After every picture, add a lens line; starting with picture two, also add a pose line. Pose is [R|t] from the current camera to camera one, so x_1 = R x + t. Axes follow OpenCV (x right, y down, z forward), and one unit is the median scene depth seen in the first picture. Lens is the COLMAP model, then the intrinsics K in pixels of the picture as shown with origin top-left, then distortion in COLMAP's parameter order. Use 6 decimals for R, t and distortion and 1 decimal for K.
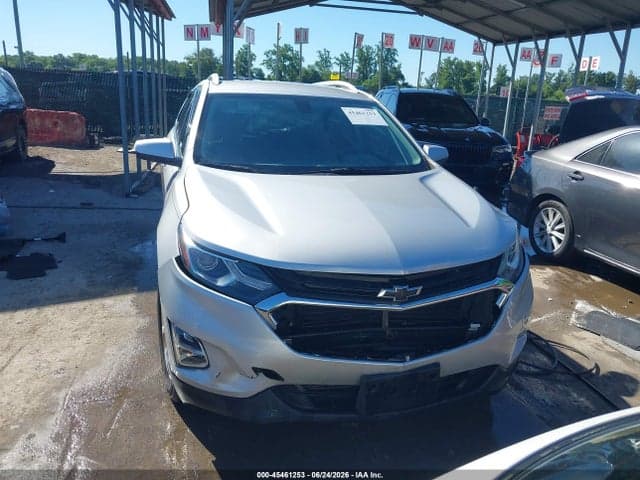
lens RADIAL K [[515.7, 0, 303.4], [0, 515.7, 239.7], [0, 0, 1]] dist [-0.018802, -0.005234]
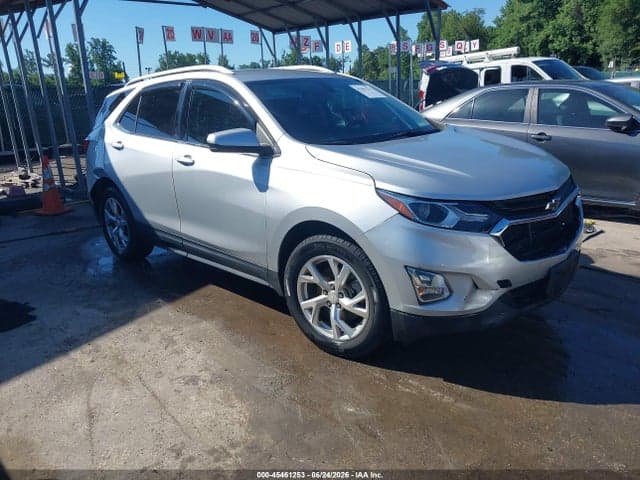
lens RADIAL K [[517.6, 0, 320.0], [0, 517.6, 240.0], [0, 0, 1]] dist [0.005794, 0.003493]
pose [[0.864082, -0.215588, 0.454844, -0.158425], [0.211936, 0.975457, 0.059727, -0.002565], [-0.456558, 0.044788, 0.888566, 0.010724]]
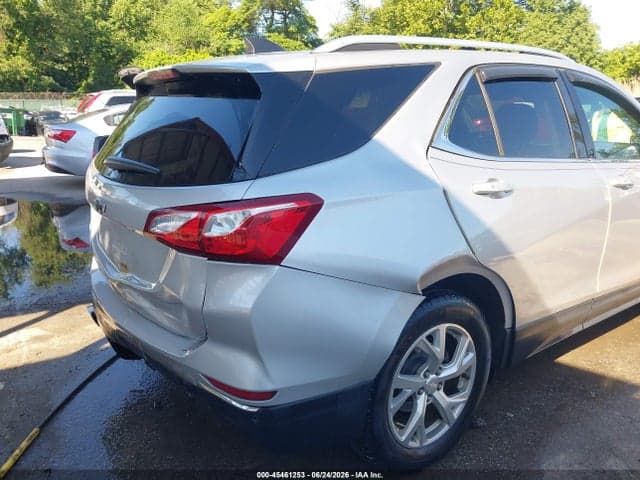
lens RADIAL K [[515.7, 0, 303.4], [0, 515.7, 239.7], [0, 0, 1]] dist [-0.018802, -0.005234]
pose [[-0.368123, -0.268184, 0.890260, -0.226536], [0.217947, 0.905931, 0.363026, -0.132846], [-0.903872, 0.327668, -0.275044, 0.500969]]
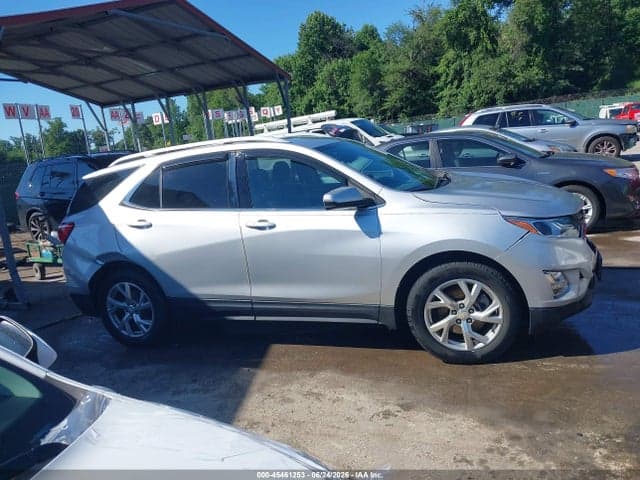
lens RADIAL K [[520.4, 0, 327.3], [0, 520.4, 230.1], [0, 0, 1]] dist [0.013330, 0.002993]
pose [[0.571633, -0.252867, 0.780573, -0.303438], [0.353545, 0.934392, 0.043787, -0.043002], [-0.740434, 0.250937, 0.623529, 0.086699]]
